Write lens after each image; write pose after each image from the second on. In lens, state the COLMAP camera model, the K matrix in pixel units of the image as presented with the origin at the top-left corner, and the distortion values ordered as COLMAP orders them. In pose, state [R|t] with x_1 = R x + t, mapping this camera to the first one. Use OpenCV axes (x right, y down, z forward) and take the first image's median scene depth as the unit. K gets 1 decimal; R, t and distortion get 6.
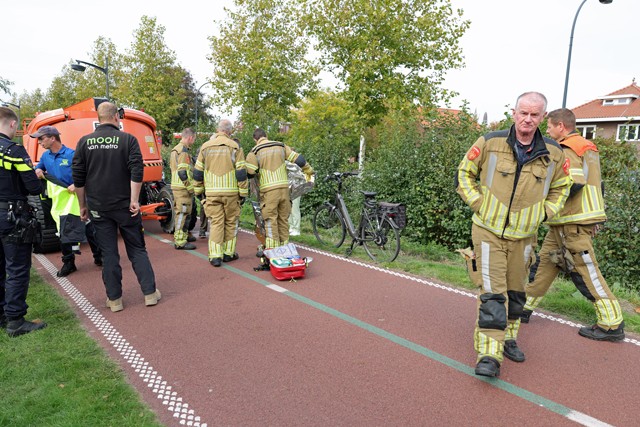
lens RADIAL K [[436.8, 0, 319.8], [0, 436.8, 215.0], [0, 0, 1]] dist [-0.005980, -0.000447]
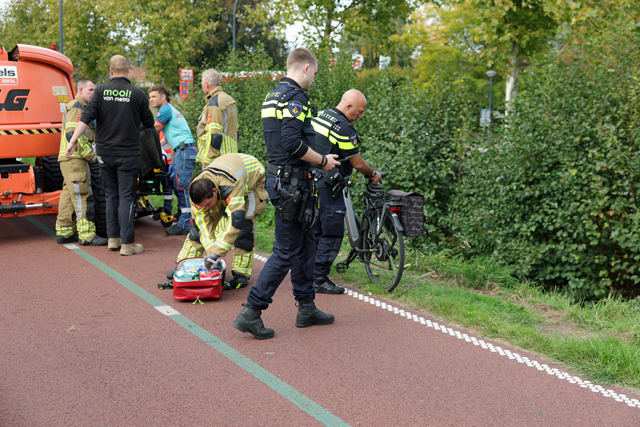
lens RADIAL K [[865.6, 0, 320.0], [0, 865.6, 213.5], [0, 0, 1]] dist [-0.017153, 0.000000]
pose [[0.975161, 0.011999, -0.221173, 0.160688], [-0.016095, 0.999731, -0.016723, 0.013256], [0.220913, 0.019868, 0.975091, -0.098981]]
